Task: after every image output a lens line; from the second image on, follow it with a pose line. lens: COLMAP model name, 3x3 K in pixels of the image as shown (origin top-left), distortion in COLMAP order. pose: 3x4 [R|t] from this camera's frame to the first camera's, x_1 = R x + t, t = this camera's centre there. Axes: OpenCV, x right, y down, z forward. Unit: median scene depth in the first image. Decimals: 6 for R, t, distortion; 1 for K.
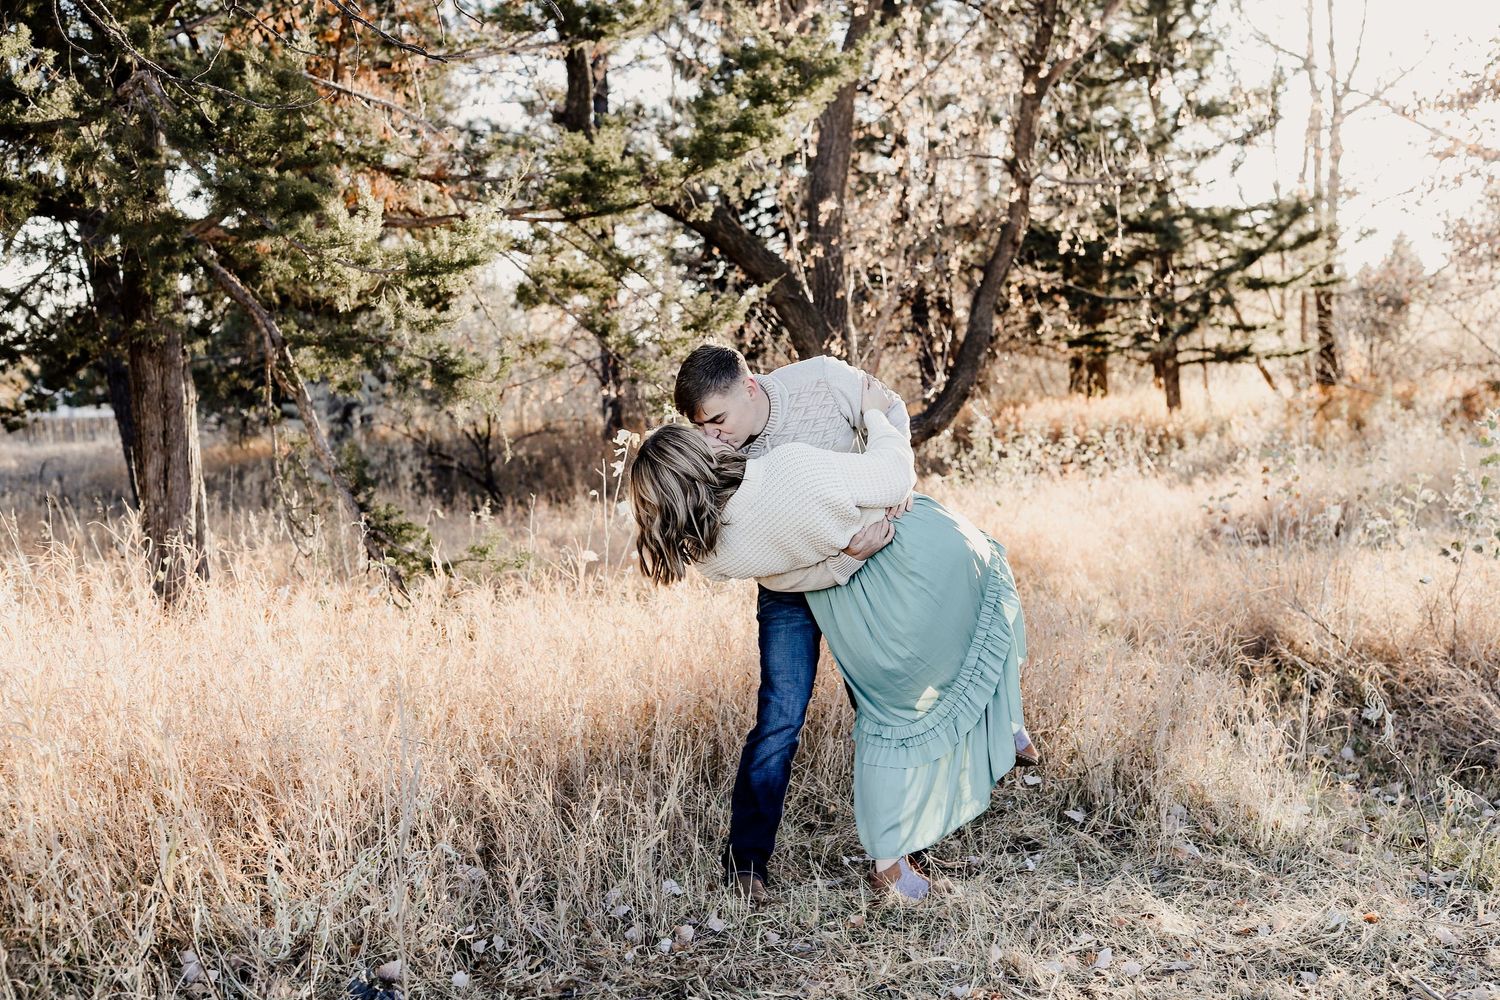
lens RADIAL K [[2103.8, 0, 750.0], [0, 2103.8, 500.0], [0, 0, 1]] dist [-0.026068, 0.030316]
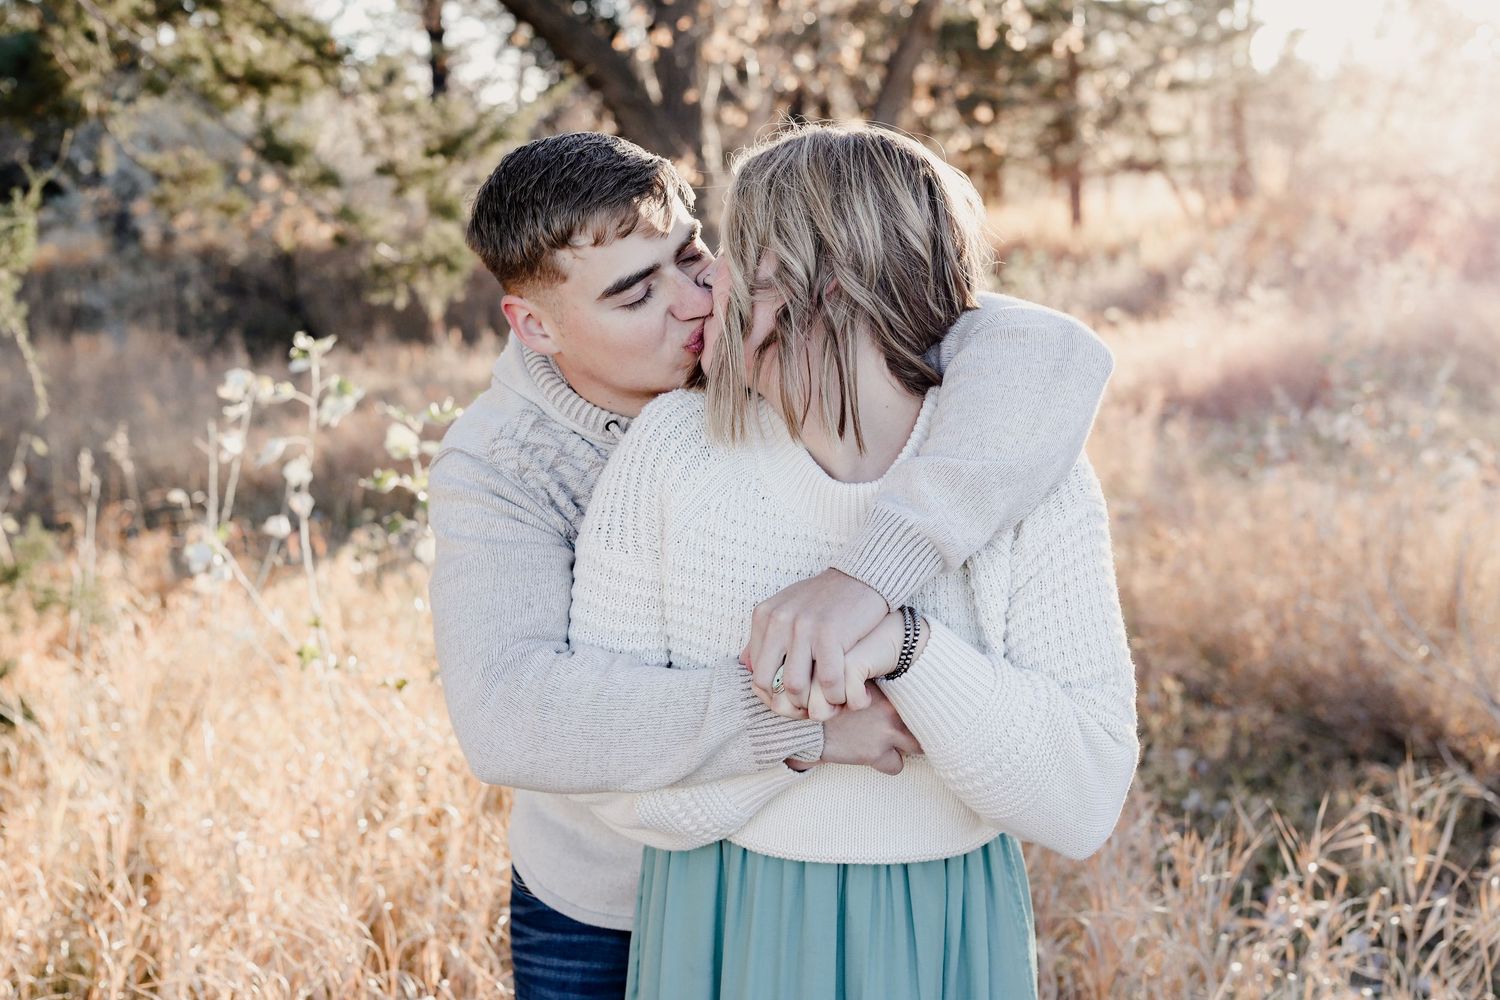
lens RADIAL K [[2103.8, 0, 750.0], [0, 2103.8, 500.0], [0, 0, 1]] dist [-0.026068, 0.030316]
pose [[0.998192, 0.001231, 0.060092, 0.015666], [-0.006978, 0.995404, 0.095506, -0.022528], [-0.059698, -0.095753, 0.993613, 0.206744]]
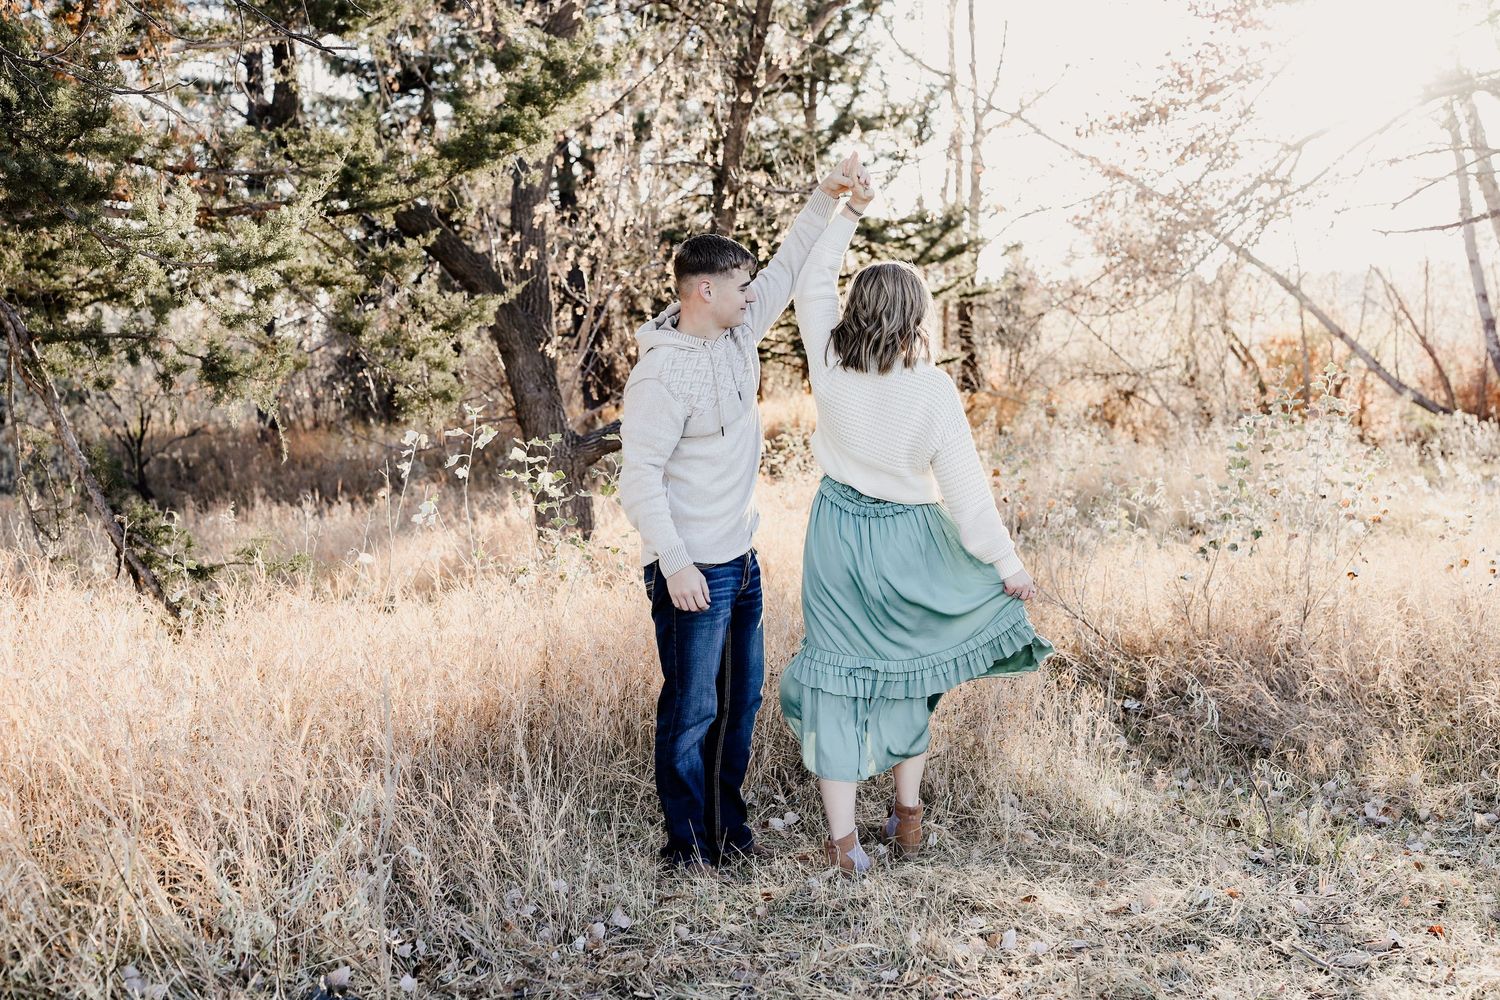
lens RADIAL K [[2103.8, 0, 750.0], [0, 2103.8, 500.0], [0, 0, 1]] dist [-0.026068, 0.030316]
pose [[0.982935, 0.000218, 0.183952, -0.049784], [0.000170, 0.999998, -0.002090, 0.000868], [-0.183952, 0.002086, 0.982933, -0.000110]]
